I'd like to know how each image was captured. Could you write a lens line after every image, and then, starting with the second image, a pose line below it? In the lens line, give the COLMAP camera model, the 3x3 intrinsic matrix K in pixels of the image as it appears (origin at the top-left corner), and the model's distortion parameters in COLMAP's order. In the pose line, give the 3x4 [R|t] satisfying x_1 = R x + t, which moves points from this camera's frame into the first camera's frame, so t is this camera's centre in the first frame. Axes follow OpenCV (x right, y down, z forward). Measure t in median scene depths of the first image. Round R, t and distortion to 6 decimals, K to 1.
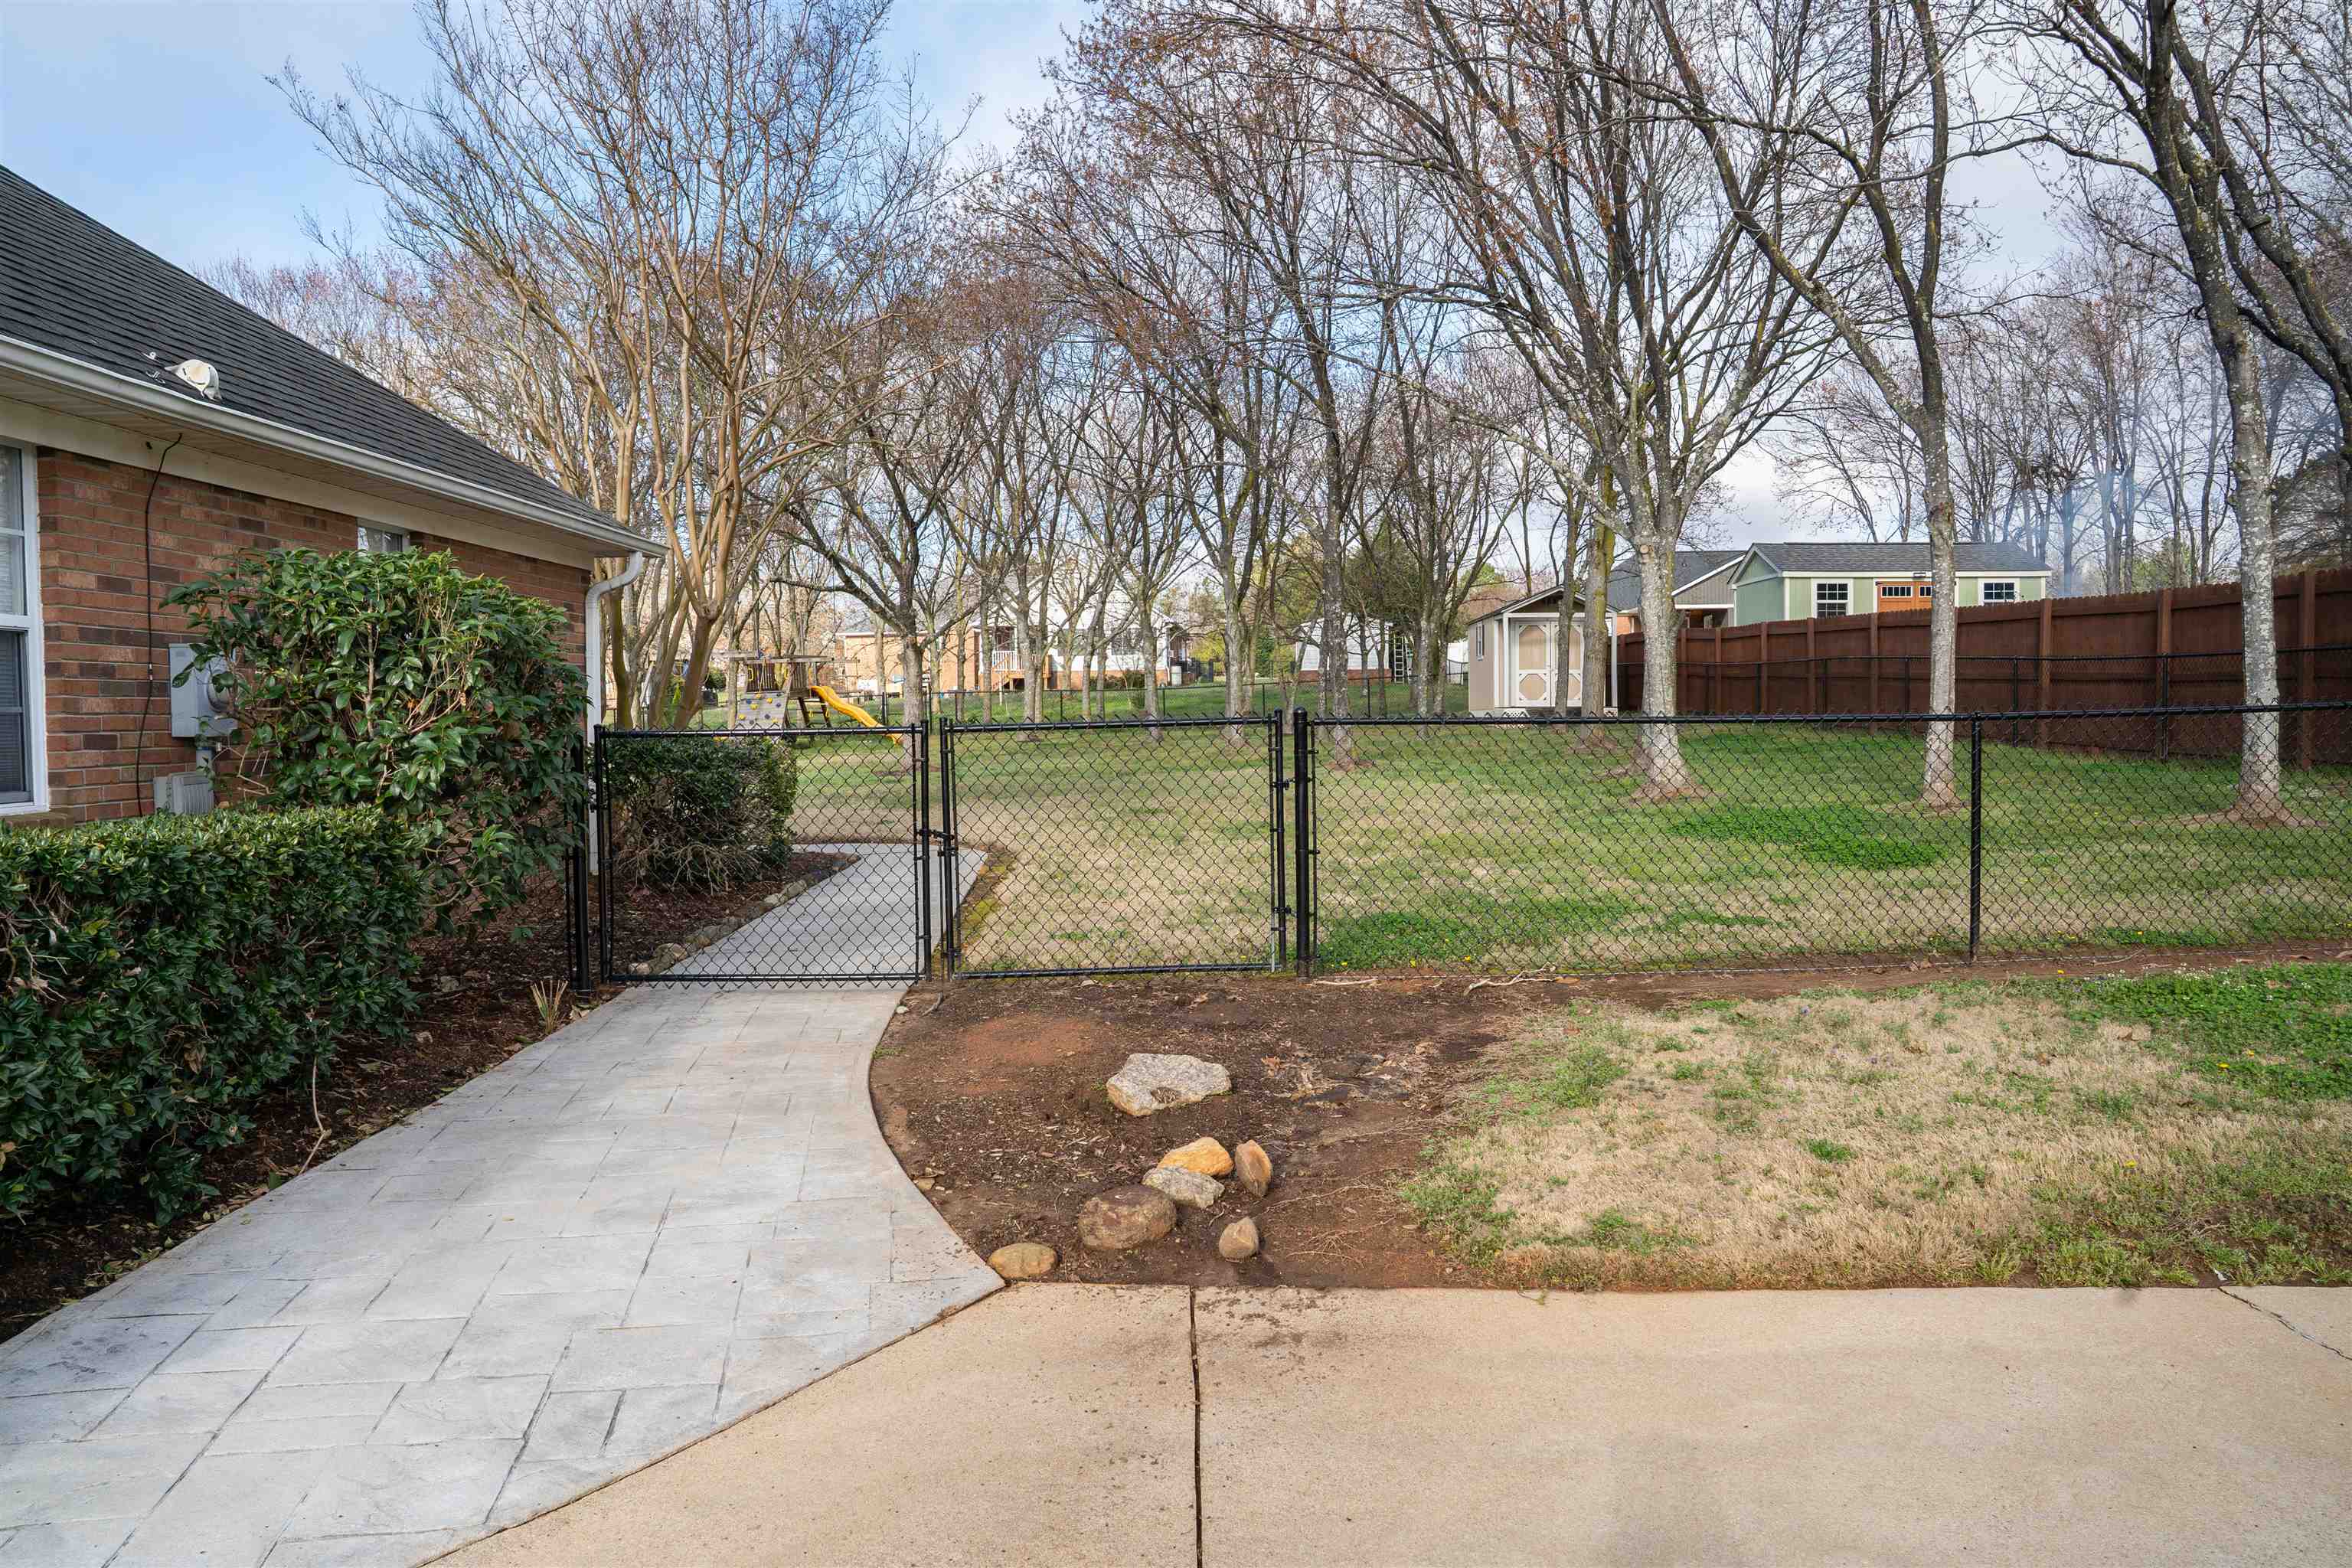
lens RADIAL K [[1687.8, 0, 1176.0], [0, 1687.8, 784.0], [0, 0, 1]] dist [-0.130068, 0.098198]
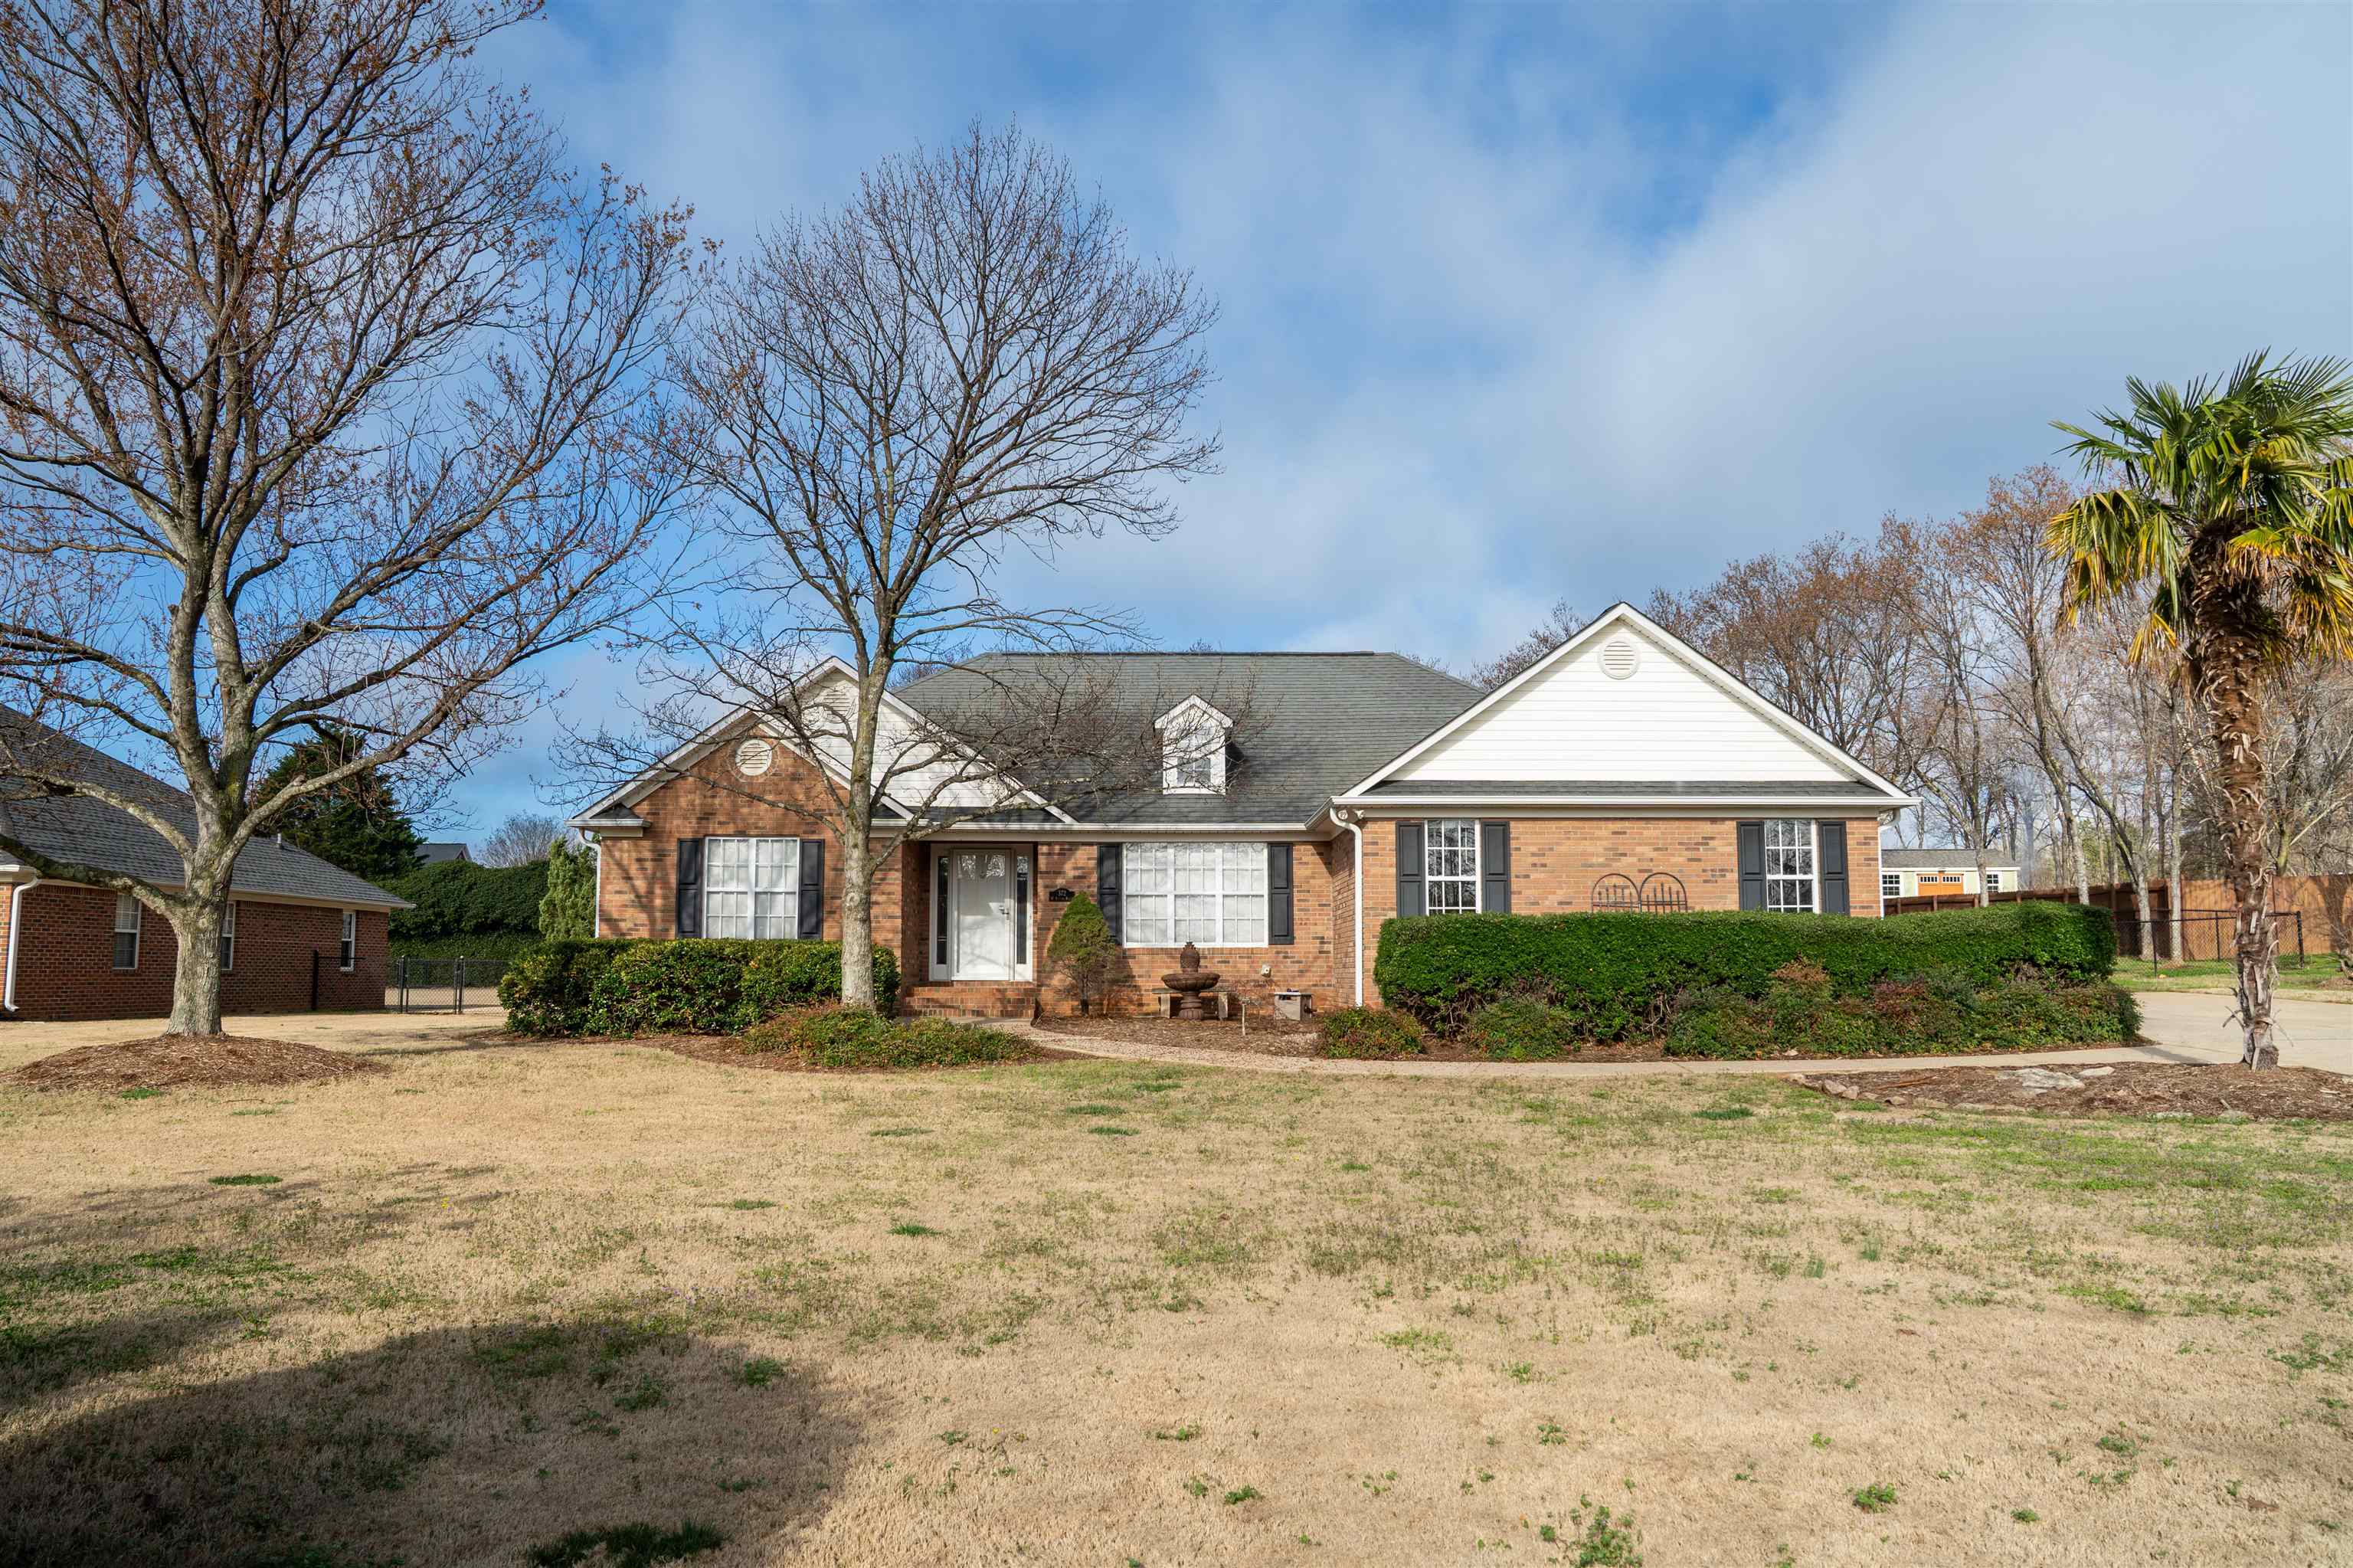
lens RADIAL K [[1688.6, 0, 1176.5], [0, 1688.6, 784.0], [0, 0, 1]] dist [-0.130068, 0.098198]
pose [[0.999814, 0.012721, 0.014491, -0.494647], [-0.010293, 0.987581, -0.156776, 0.079825], [-0.016305, 0.156598, 0.987528, -0.917800]]
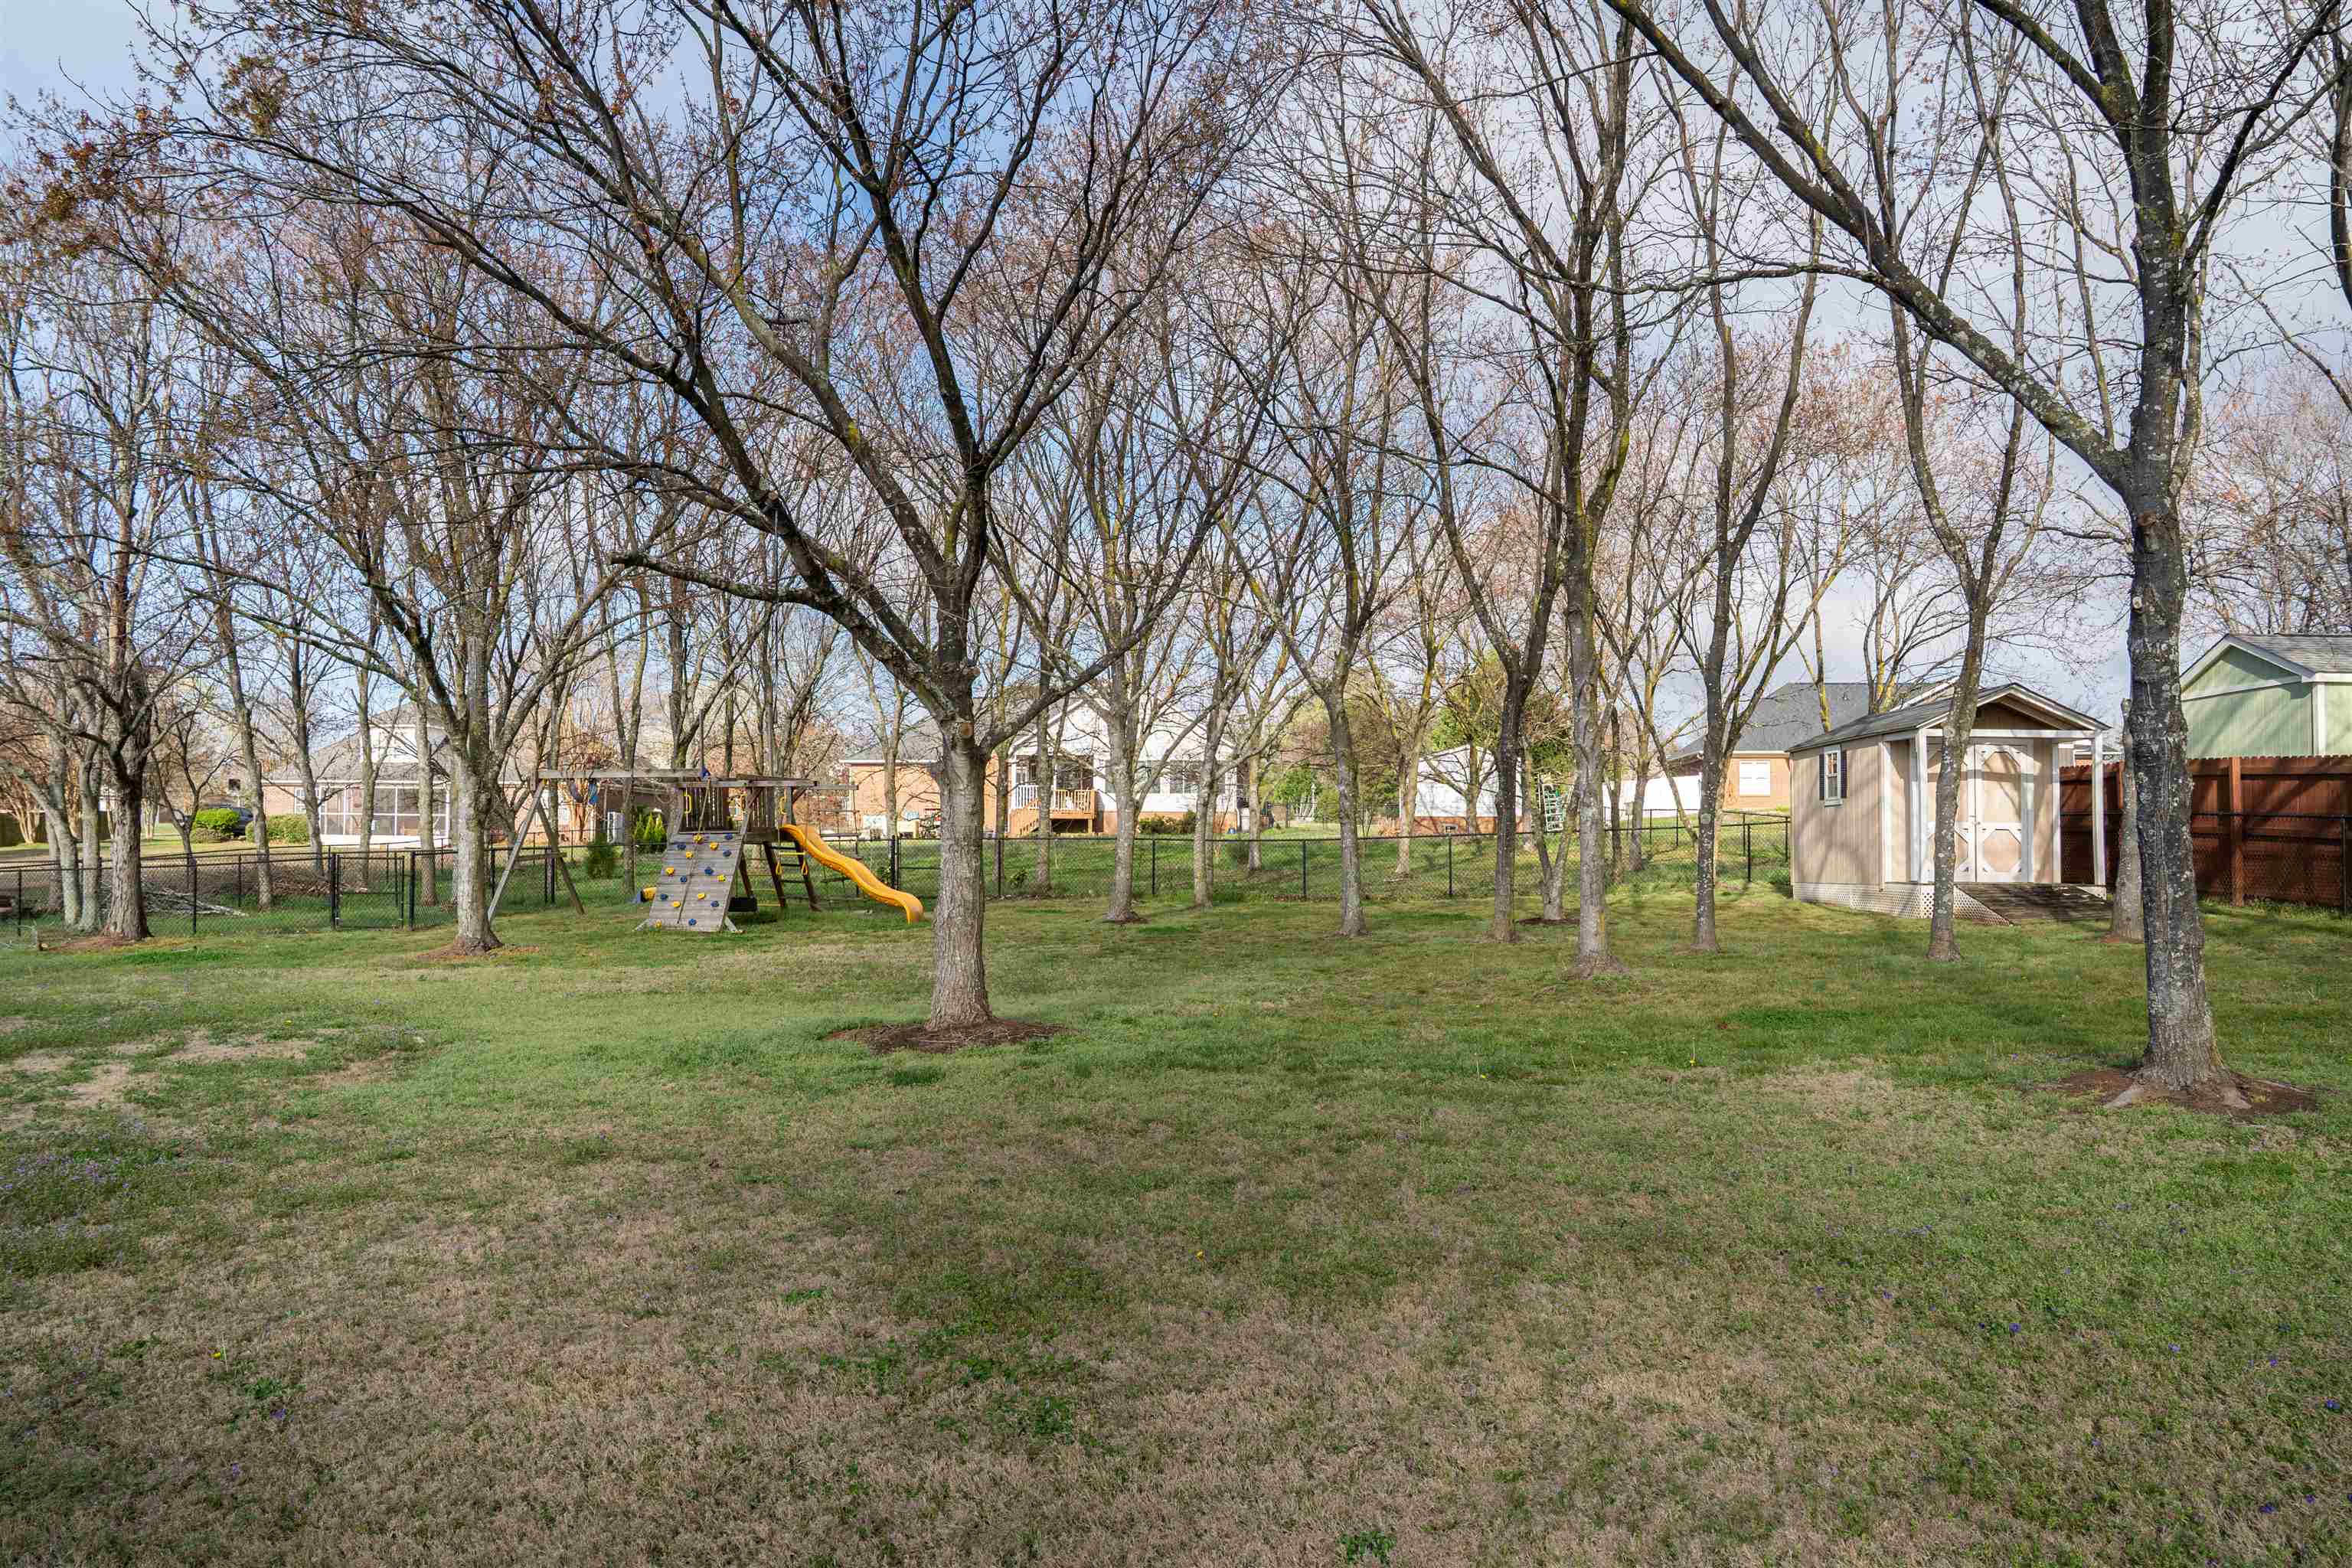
lens RADIAL K [[1687.8, 0, 1176.0], [0, 1687.8, 784.0], [0, 0, 1]] dist [-0.130068, 0.098198]
pose [[0.999876, 0.014563, -0.006019, -0.099432], [-0.015015, 0.996401, -0.083429, -0.036055], [0.004782, 0.083509, 0.996496, 0.566999]]
